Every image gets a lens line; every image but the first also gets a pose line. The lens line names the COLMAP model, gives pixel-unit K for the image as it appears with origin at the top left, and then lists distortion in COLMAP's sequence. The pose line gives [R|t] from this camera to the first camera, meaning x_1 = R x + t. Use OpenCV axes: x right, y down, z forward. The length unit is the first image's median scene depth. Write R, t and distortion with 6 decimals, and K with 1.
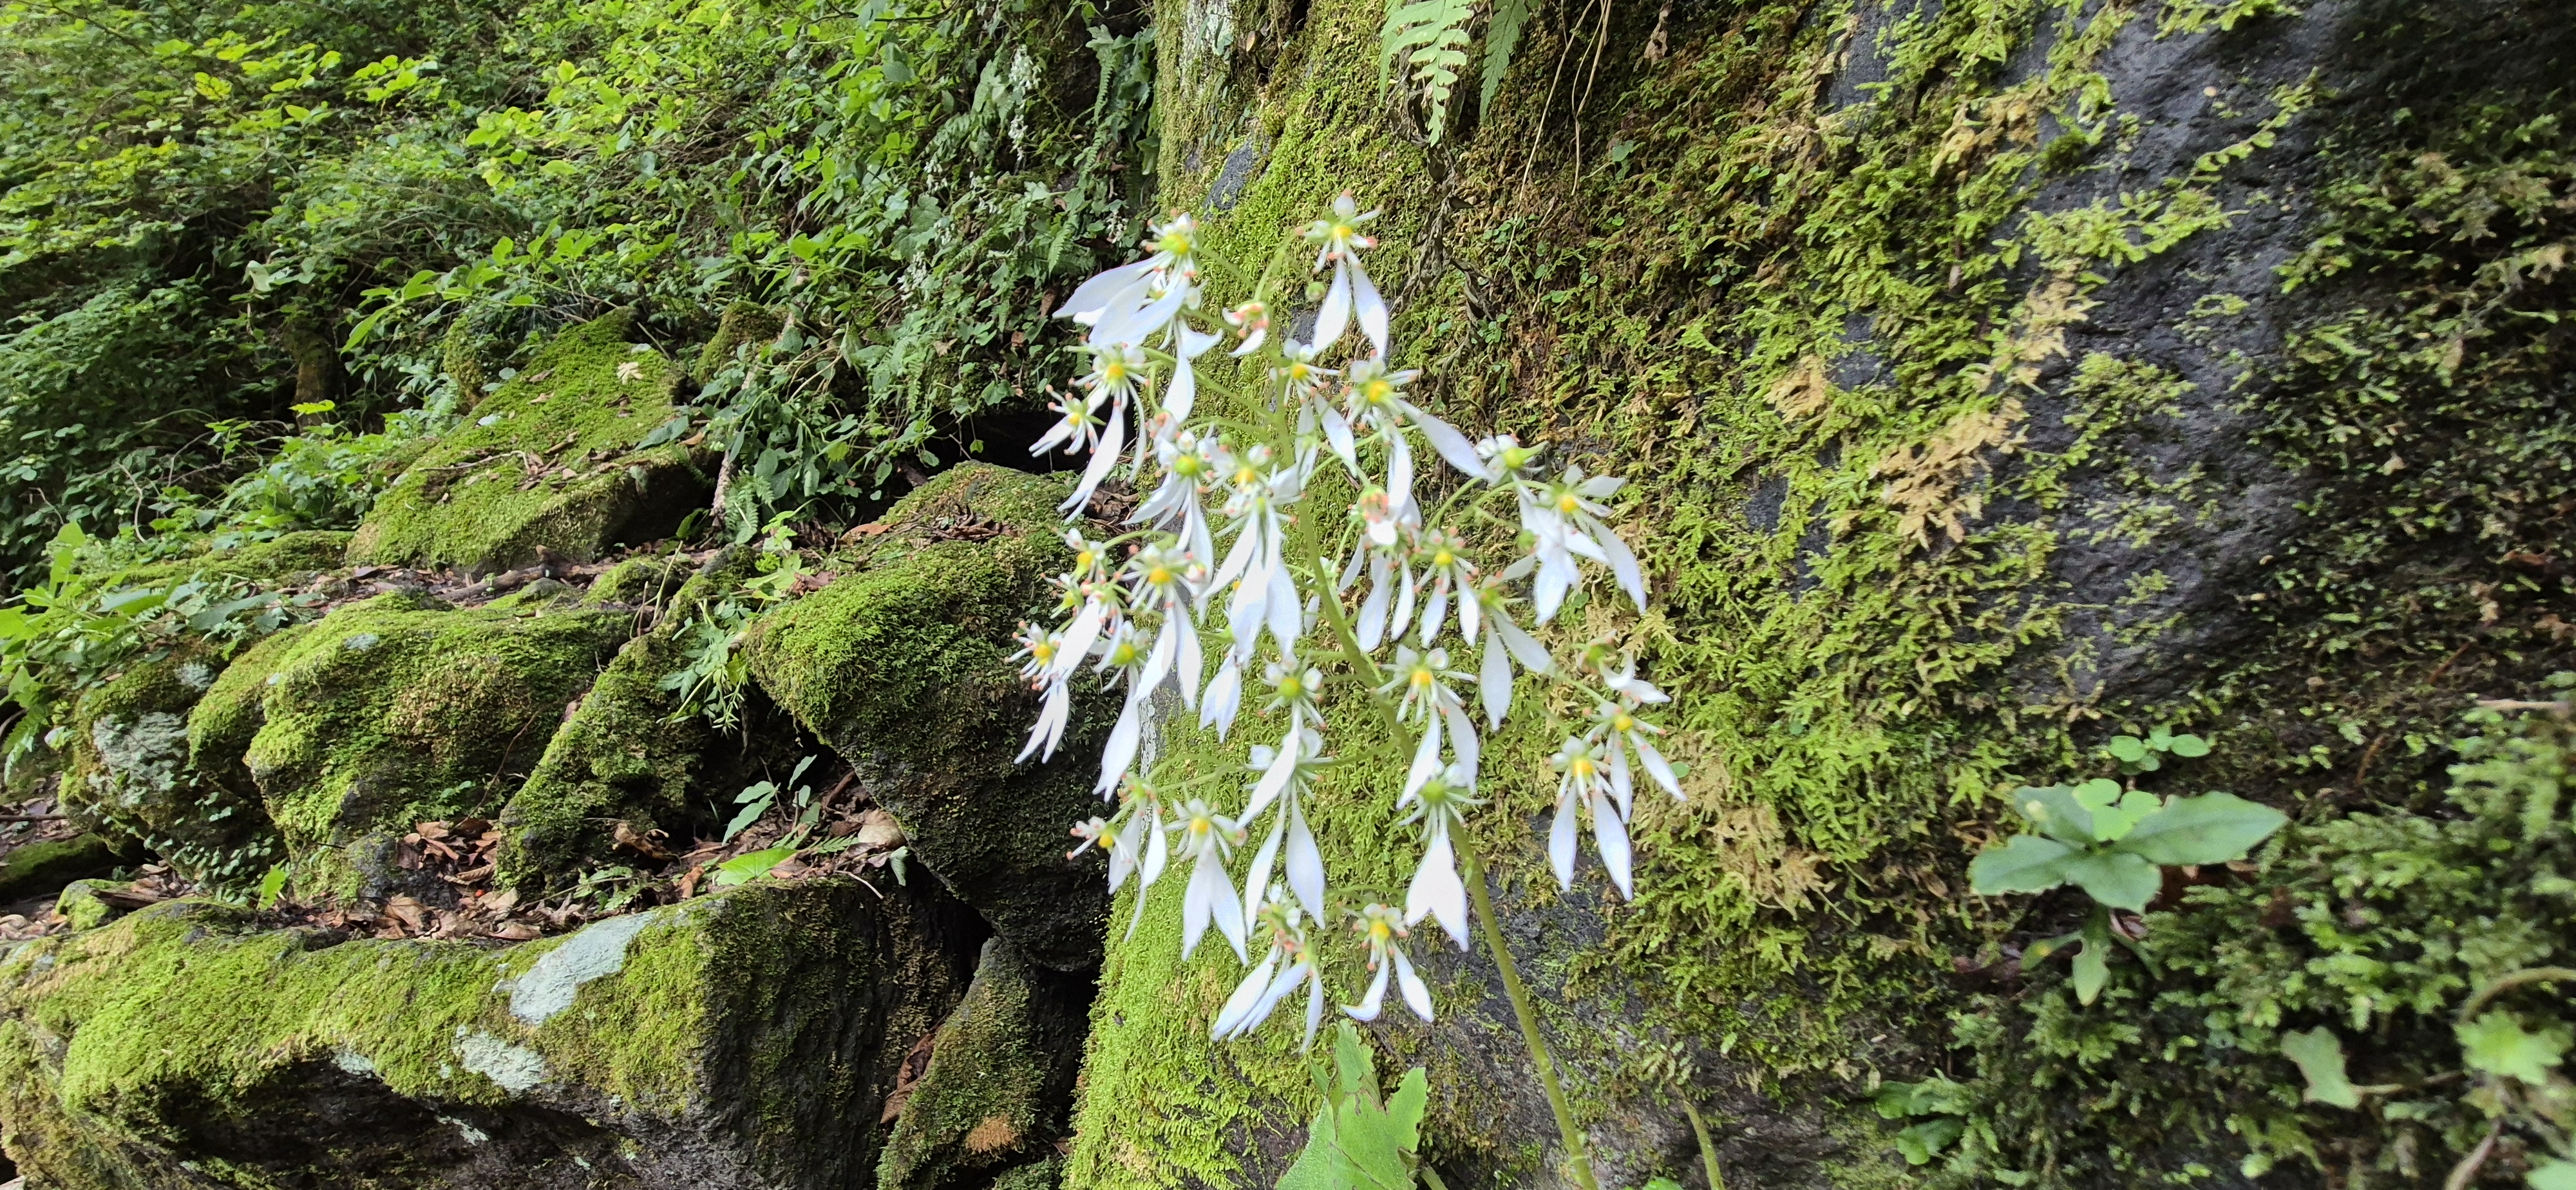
lens RADIAL K [[980.9, 0, 1304.0], [0, 980.9, 601.0], [0, 0, 1]] dist [-0.000383, 0.000008]
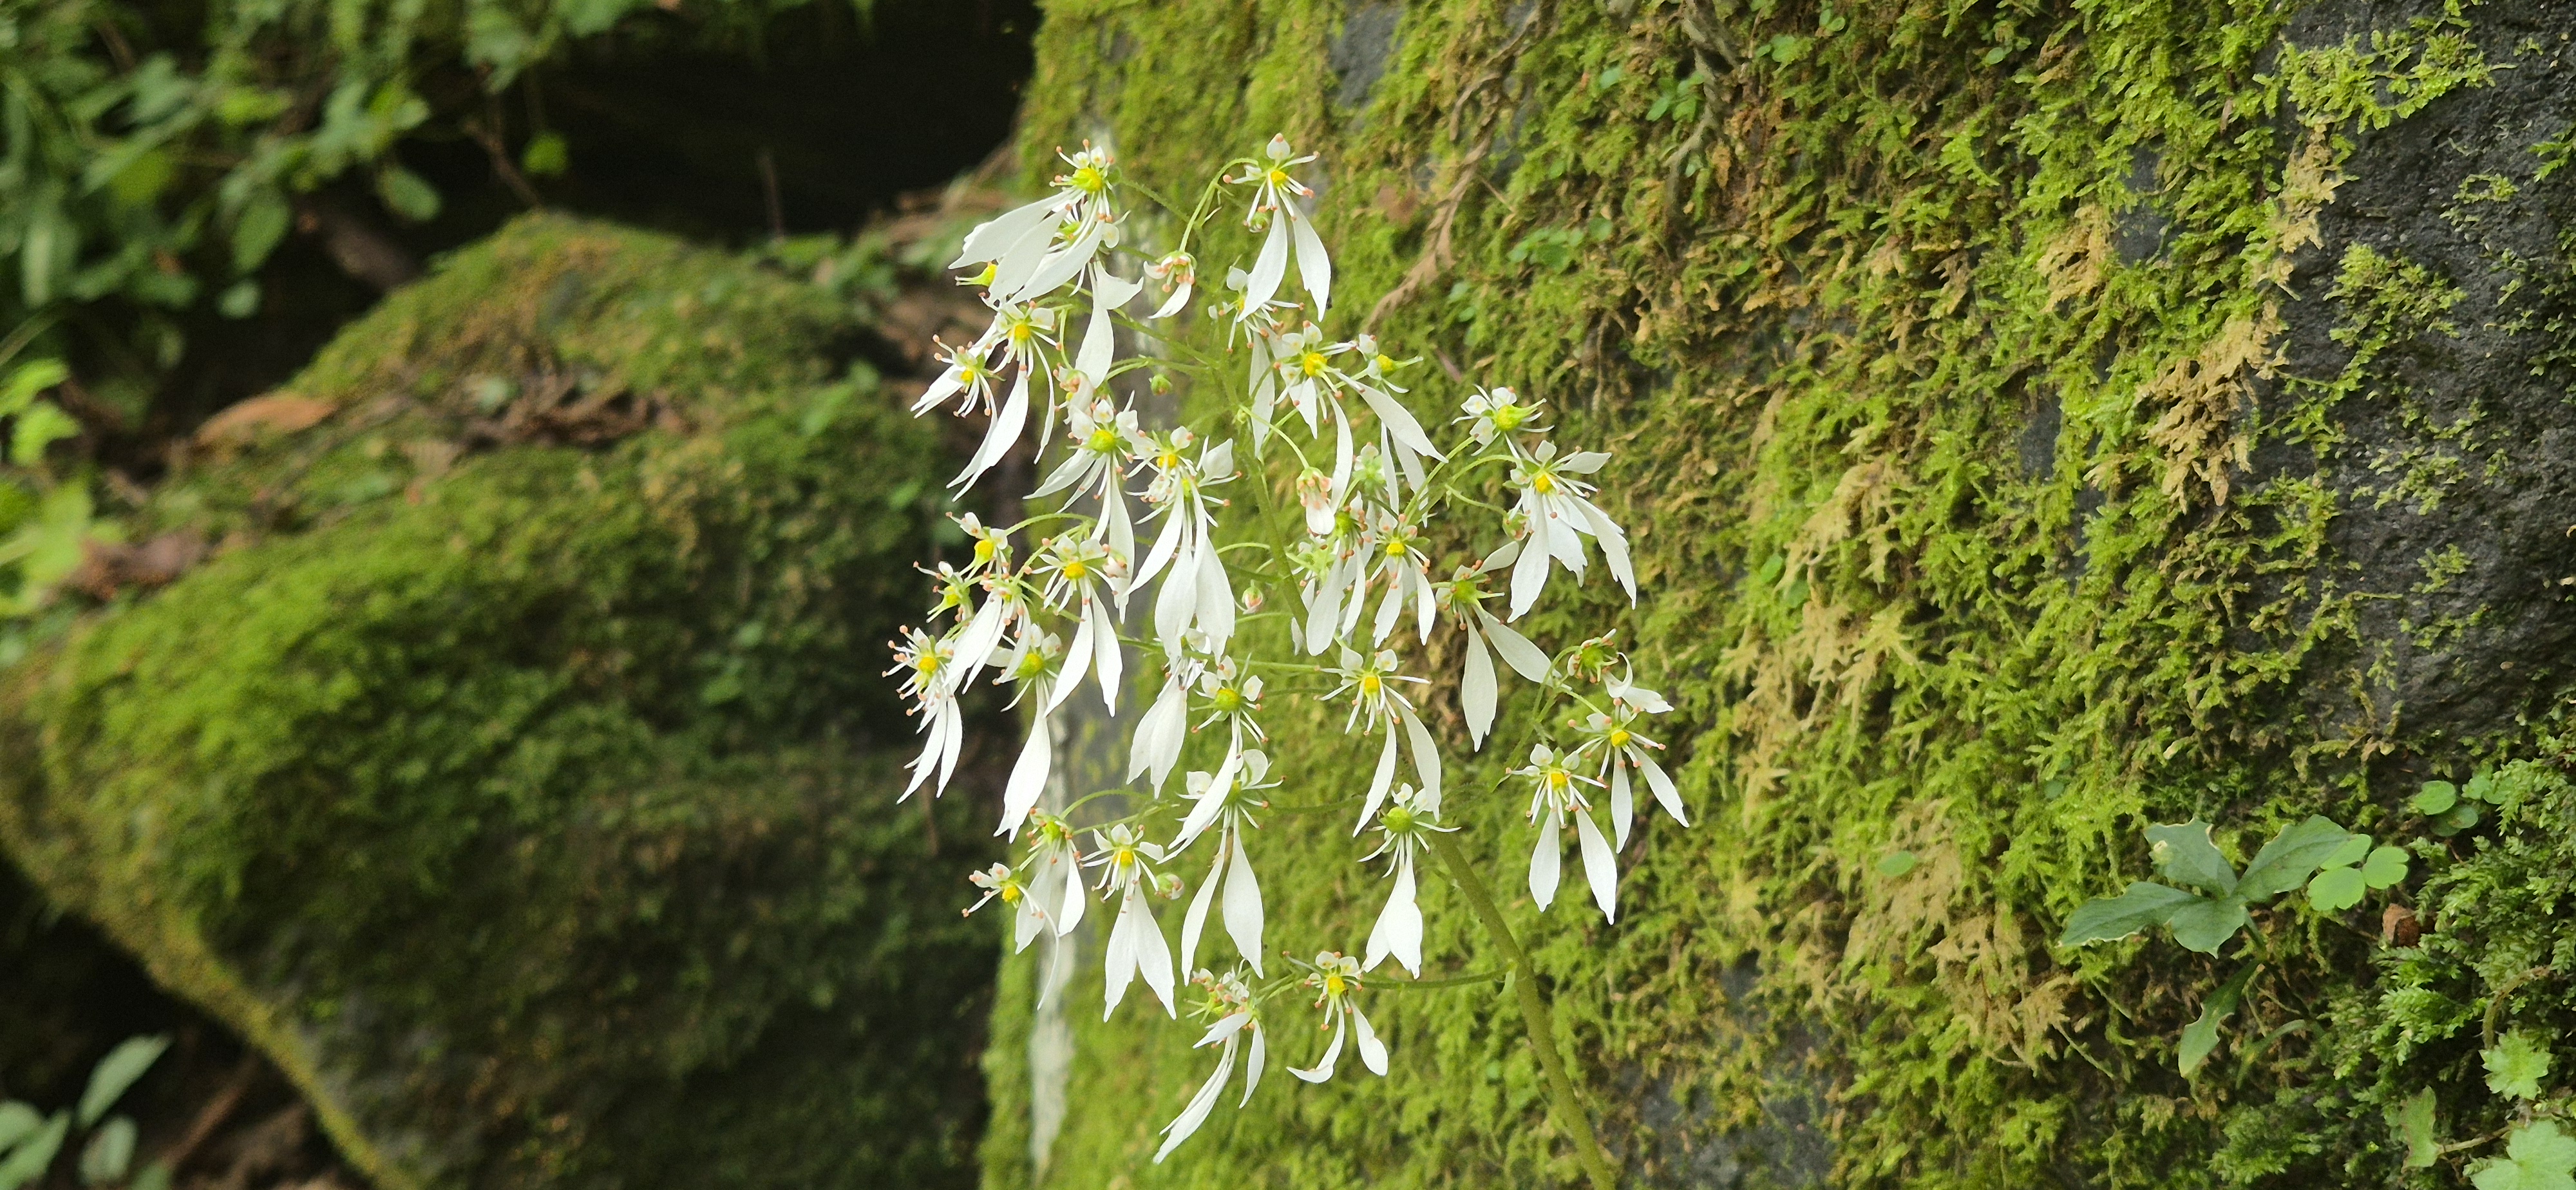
lens RADIAL K [[3032.6, 0, 1286.5], [0, 3032.6, 597.8], [0, 0, 1]] dist [0.012462, 0.009255]
pose [[0.996789, -0.008120, -0.079655, 0.180615], [0.007853, 0.999962, -0.003665, 0.007966], [0.079681, 0.003027, 0.996816, -1.180301]]
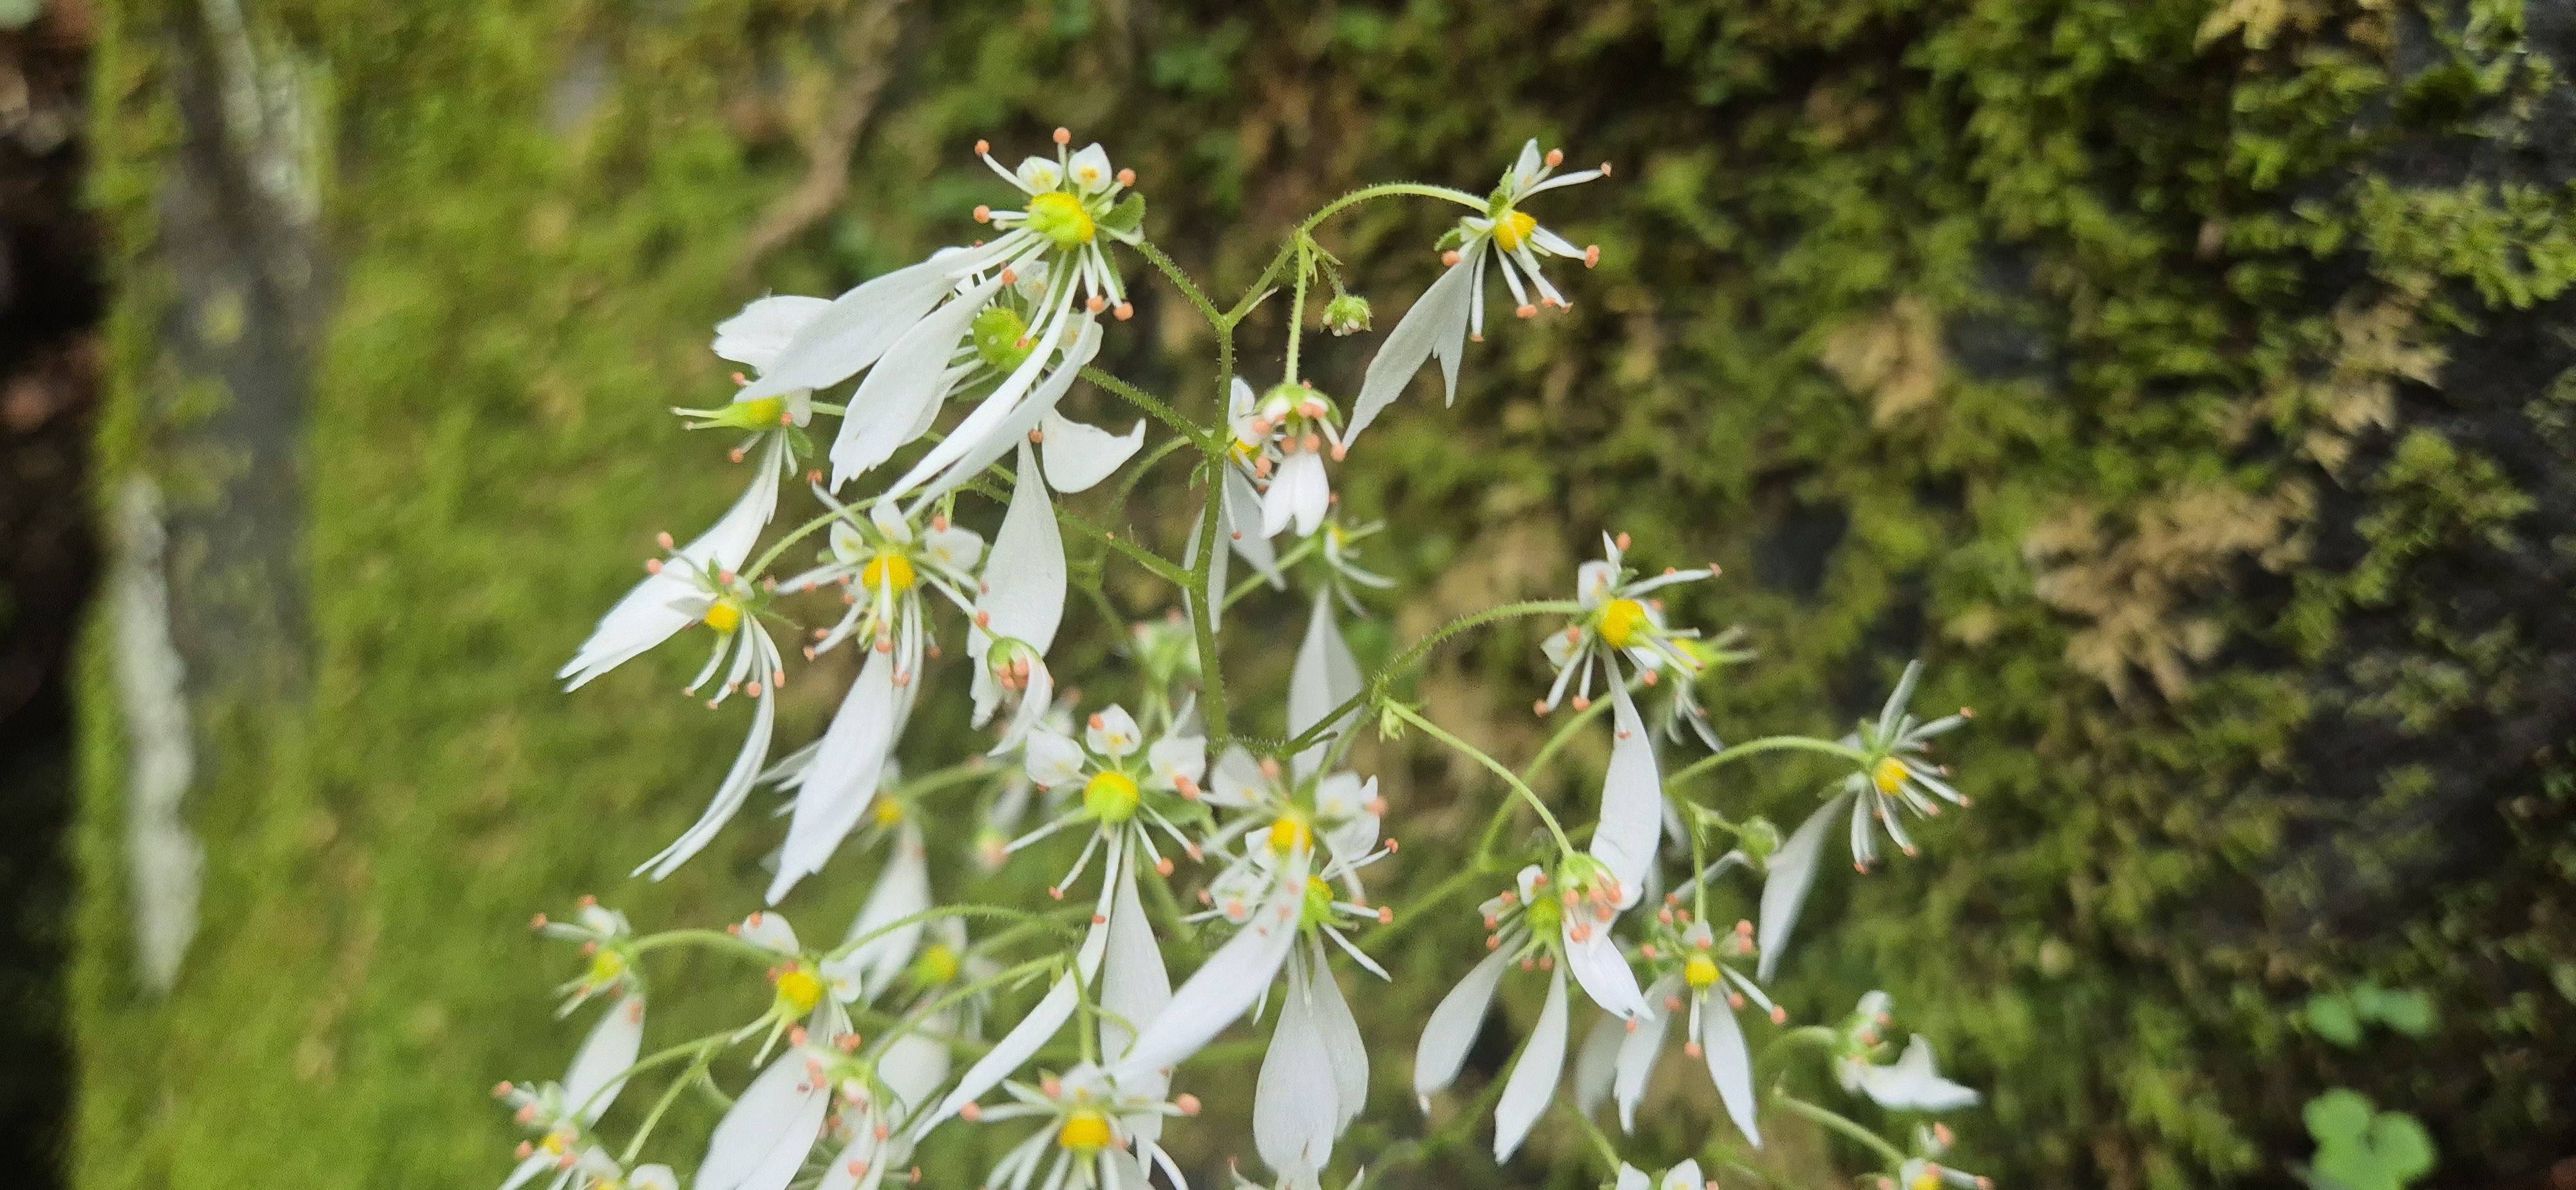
lens RADIAL K [[1762.1, 0, 1276.7], [0, 1762.1, 611.6], [0, 0, 1]] dist [-0.001925, -0.029731]
pose [[0.885061, -0.023945, 0.464859, -0.314005], [-0.052975, 0.987006, 0.151701, -0.246546], [-0.462451, -0.158890, 0.872292, 0.326193]]
